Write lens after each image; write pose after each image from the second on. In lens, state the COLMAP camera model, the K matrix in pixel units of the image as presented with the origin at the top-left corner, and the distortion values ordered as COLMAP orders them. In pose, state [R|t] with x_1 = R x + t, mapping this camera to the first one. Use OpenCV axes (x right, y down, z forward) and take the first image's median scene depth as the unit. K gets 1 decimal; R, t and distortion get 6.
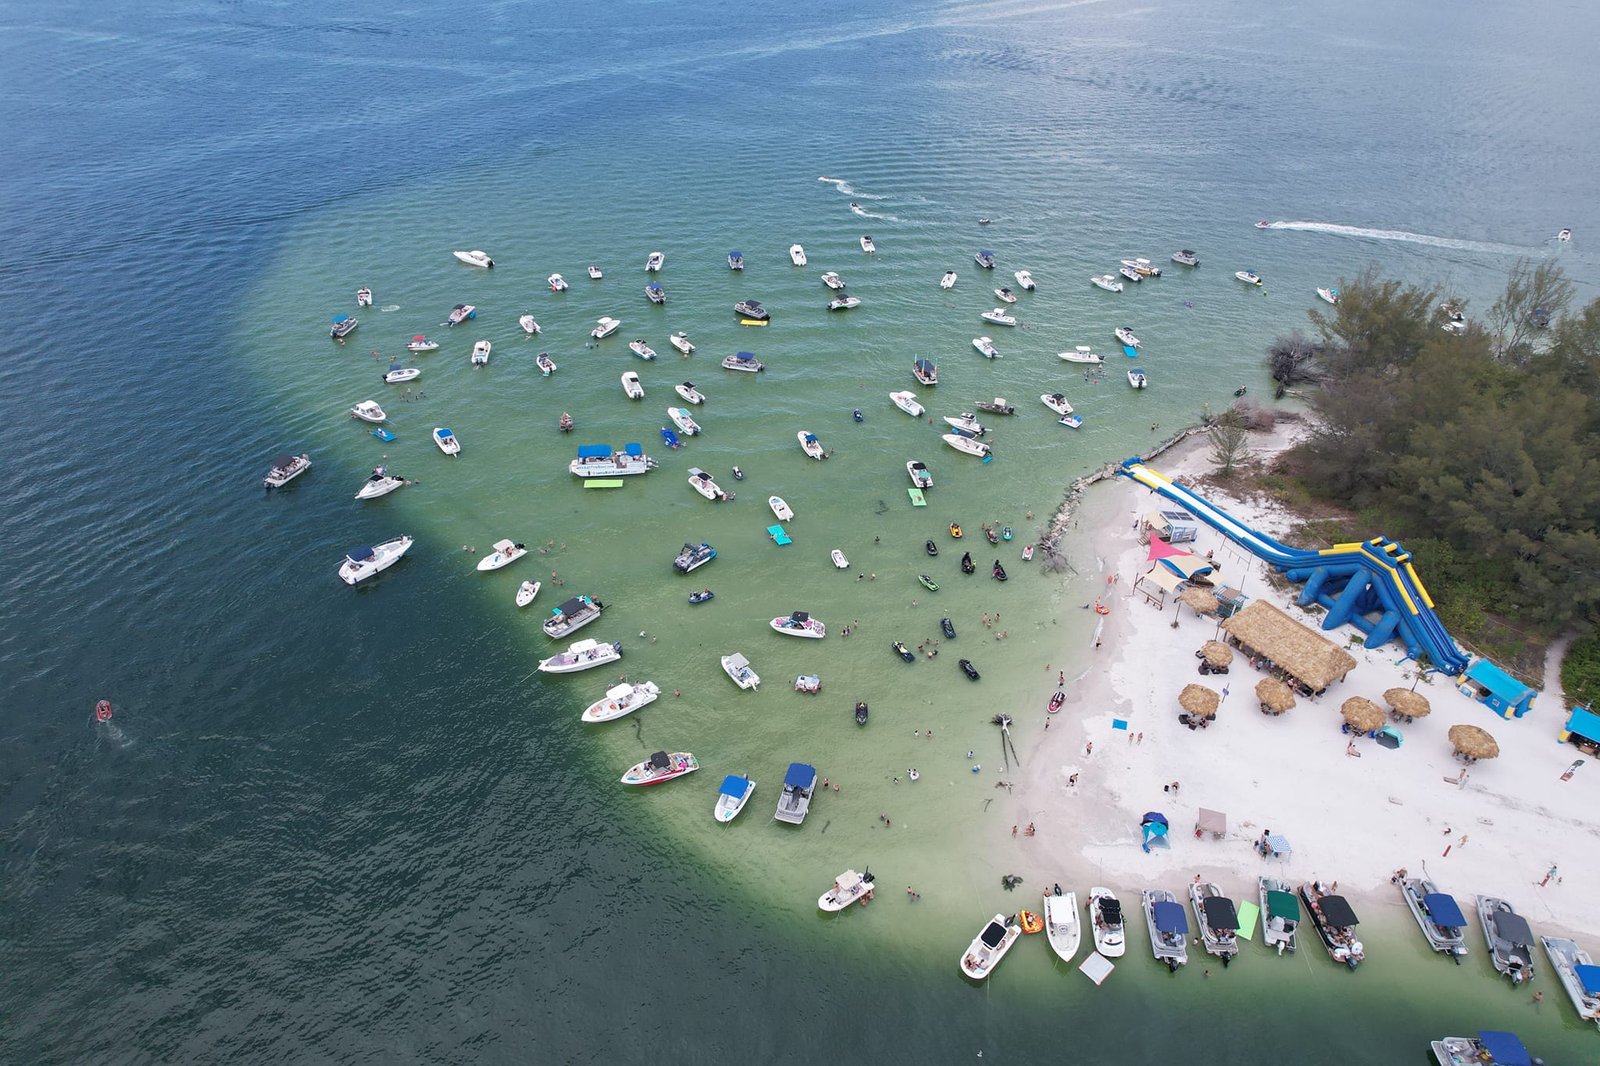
lens RADIAL K [[1024.9, 0, 805.4], [0, 1024.9, 524.2], [0, 0, 1]] dist [-0.081501, 0.075134]
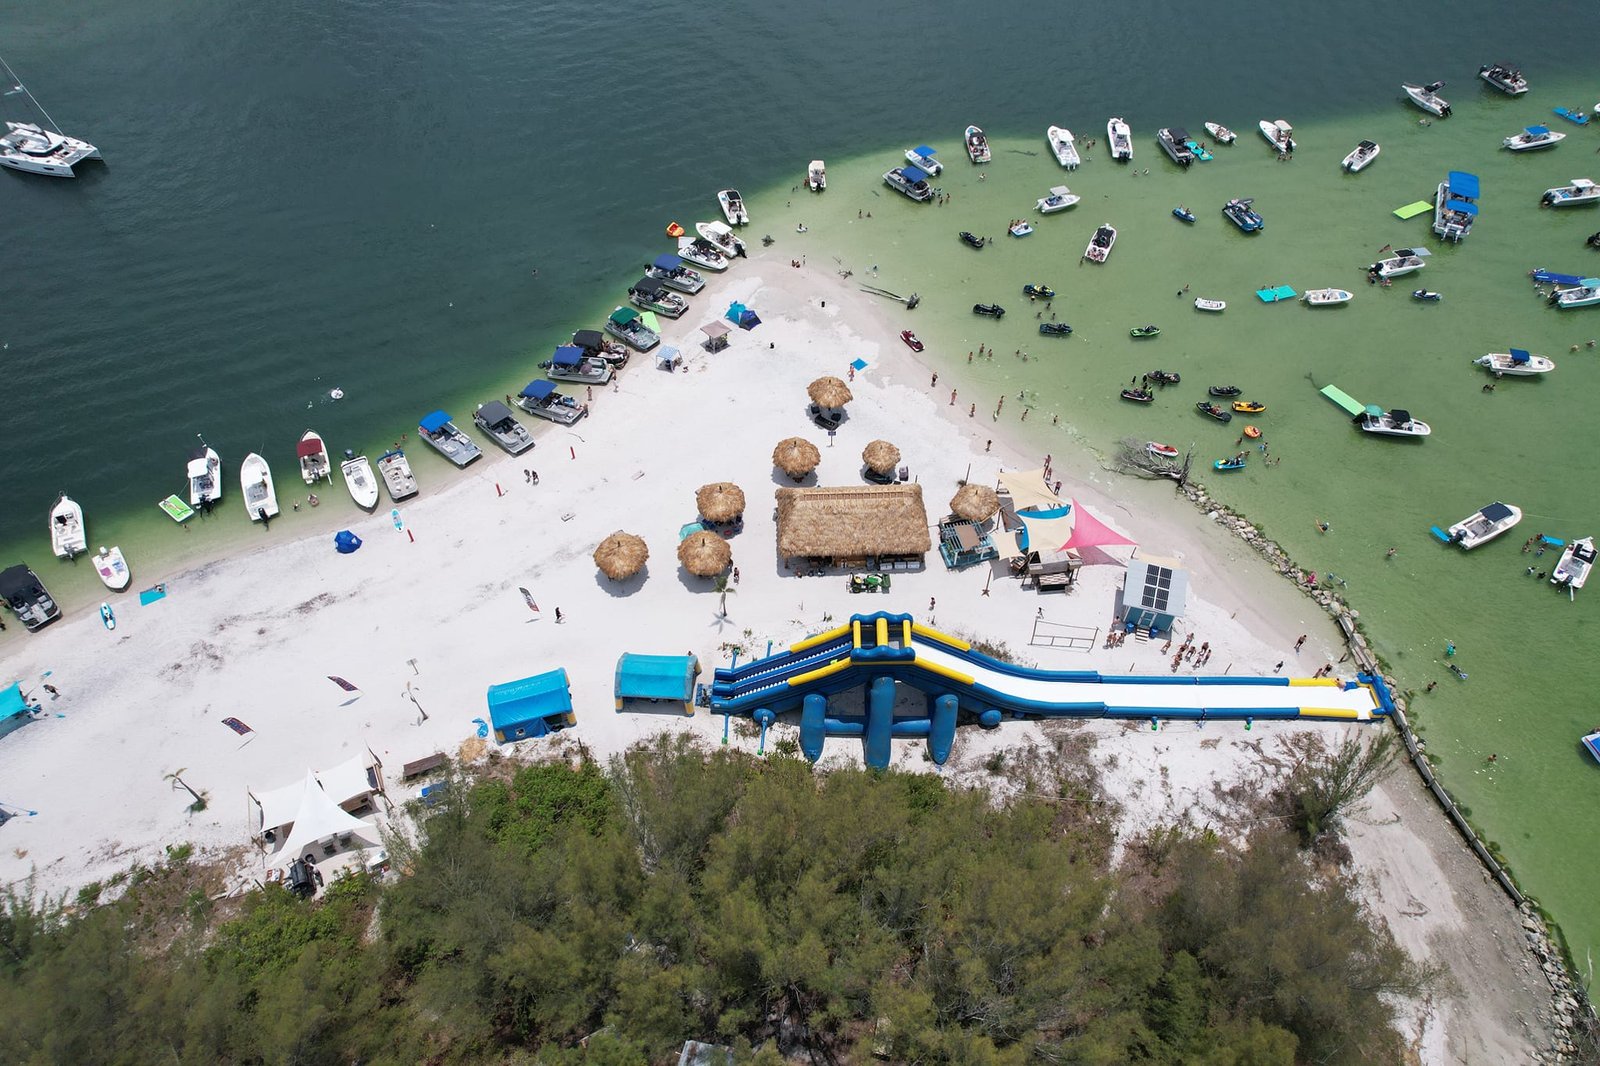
lens RADIAL K [[1024.9, 0, 805.4], [0, 1024.9, 524.2], [0, 0, 1]] dist [-0.081501, 0.075134]
pose [[-0.481414, 0.652722, -0.584974, 1.047564], [-0.478212, 0.363715, 0.799390, -0.534467], [0.734543, 0.664579, 0.137042, 0.952411]]
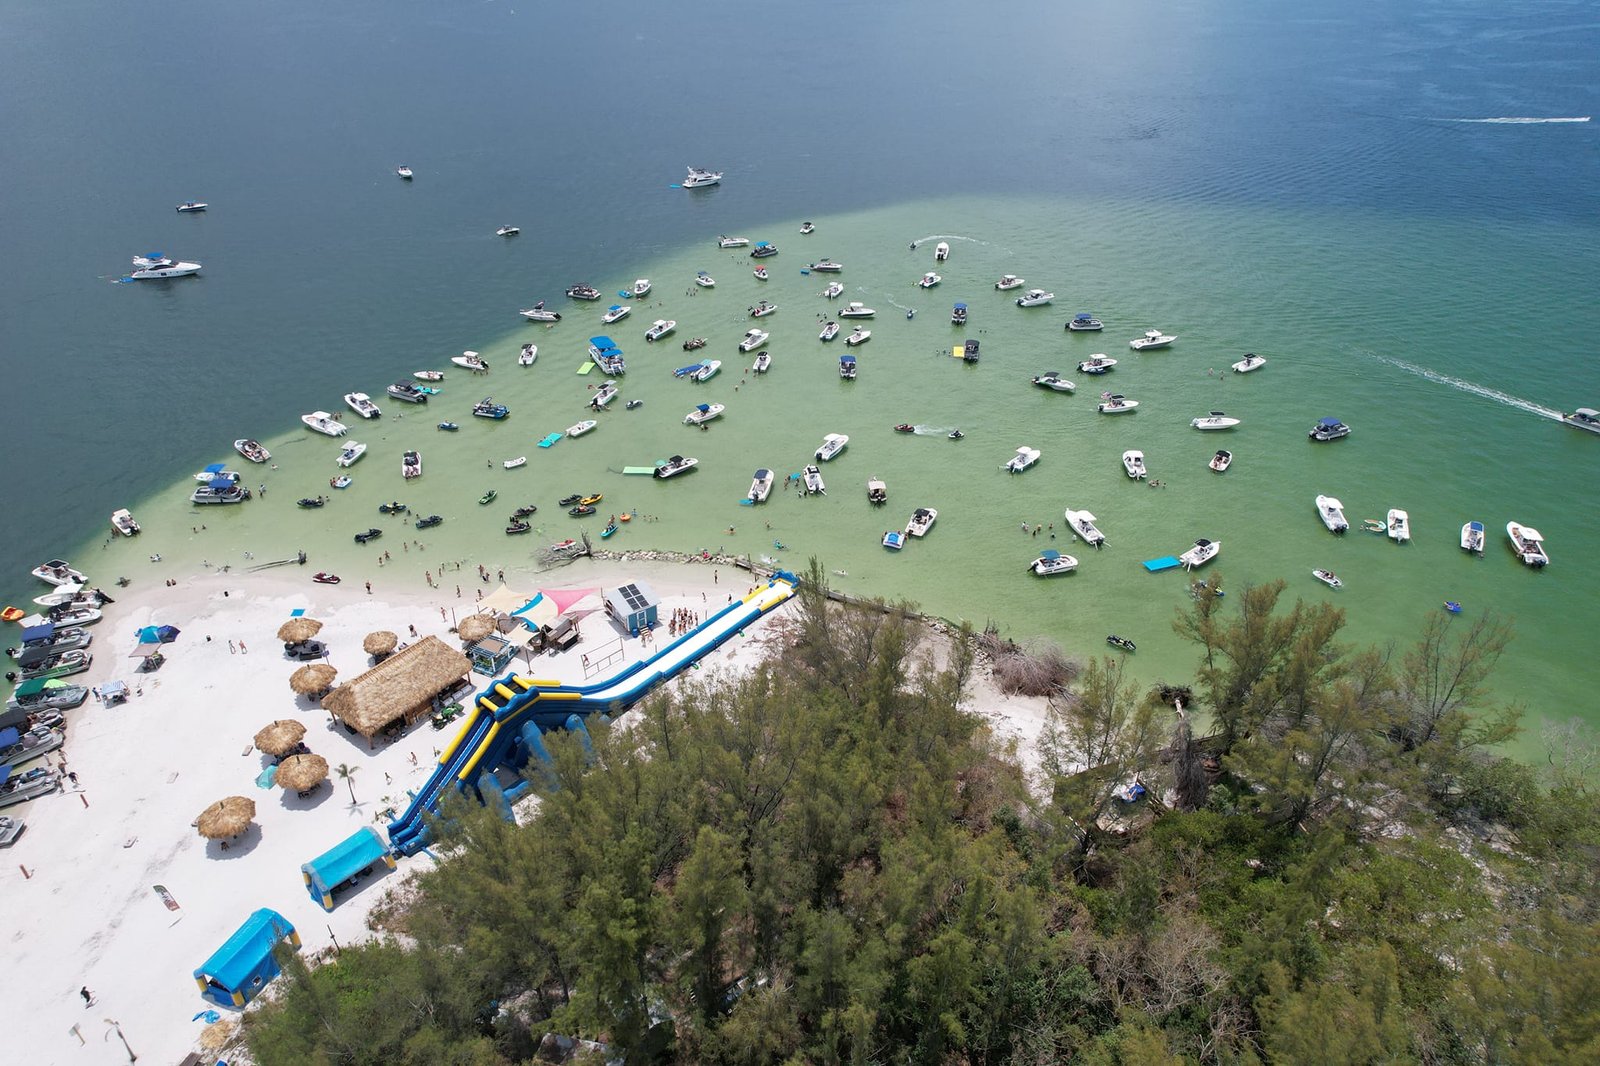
lens RADIAL K [[1024.9, 0, 805.4], [0, 1024.9, 524.2], [0, 0, 1]] dist [-0.081501, 0.075134]
pose [[0.395640, 0.456868, -0.796706, 1.389319], [-0.496172, 0.836323, 0.233190, -0.420554], [0.772841, 0.303044, 0.557568, 0.806402]]
